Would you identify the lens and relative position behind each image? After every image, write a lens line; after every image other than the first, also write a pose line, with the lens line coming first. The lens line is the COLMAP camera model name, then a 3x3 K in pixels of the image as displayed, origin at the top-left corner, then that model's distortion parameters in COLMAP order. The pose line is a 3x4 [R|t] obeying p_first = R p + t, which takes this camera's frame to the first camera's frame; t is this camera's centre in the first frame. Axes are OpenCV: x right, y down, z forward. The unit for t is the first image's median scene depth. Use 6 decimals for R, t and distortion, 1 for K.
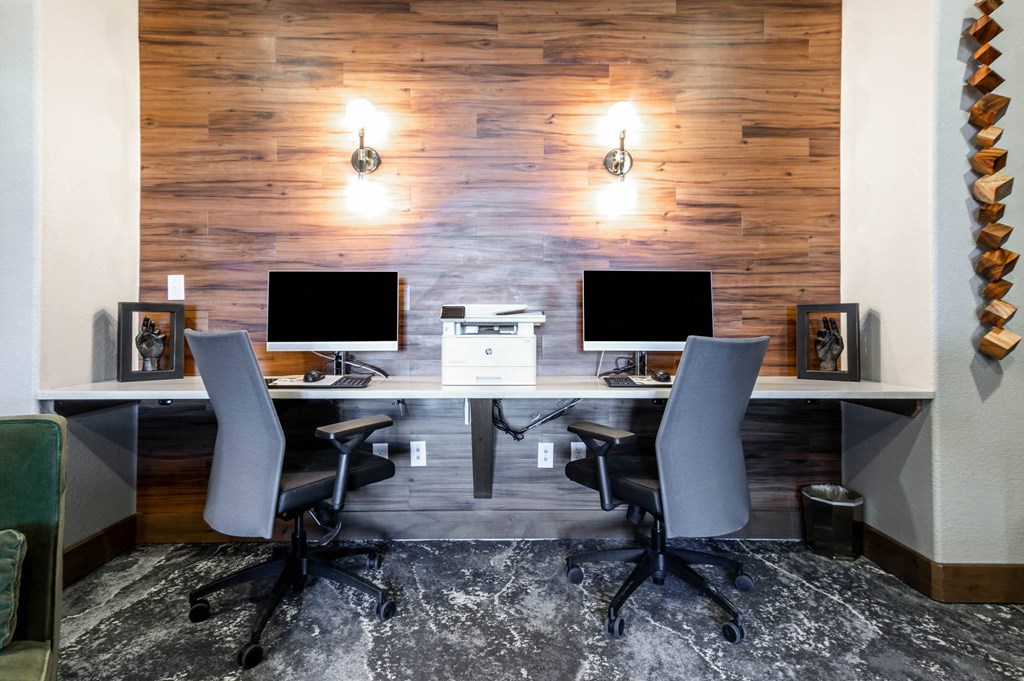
lens RADIAL K [[546.9, 0, 510.9], [0, 546.9, 315.9], [0, 0, 1]] dist [0.025951, 0.000078]
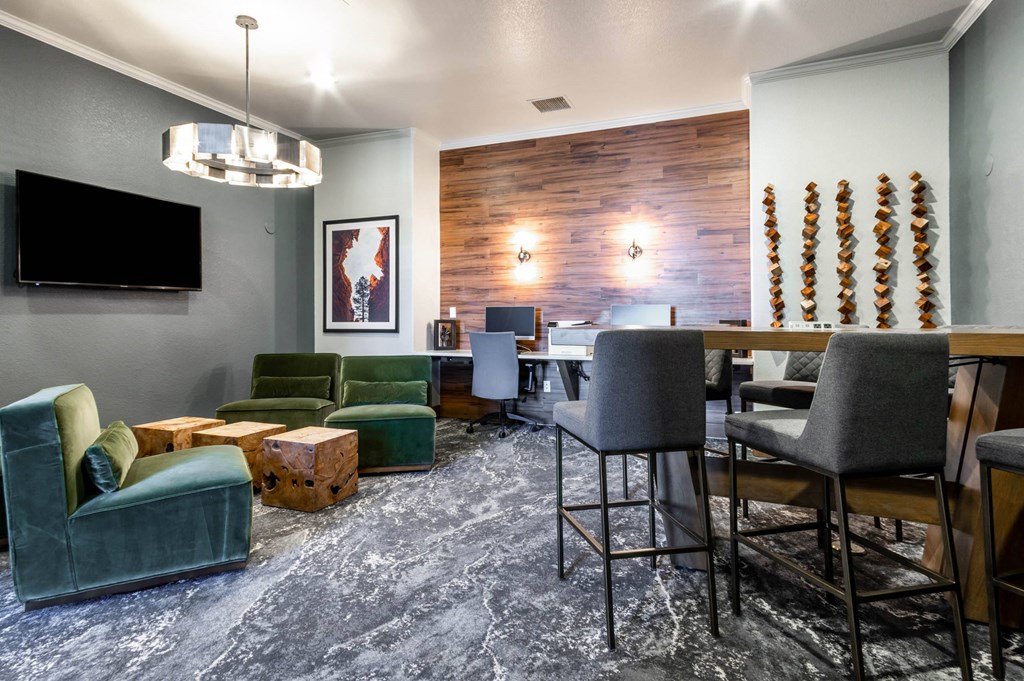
lens RADIAL K [[554.1, 0, 526.9], [0, 554.1, 301.0], [0, 0, 1]] dist [0.034846, -0.000024]
pose [[0.921890, -0.014593, -0.387177, 0.630851], [0.010234, 0.999859, -0.013317, -0.066772], [0.387316, 0.008315, 0.921909, -1.108967]]
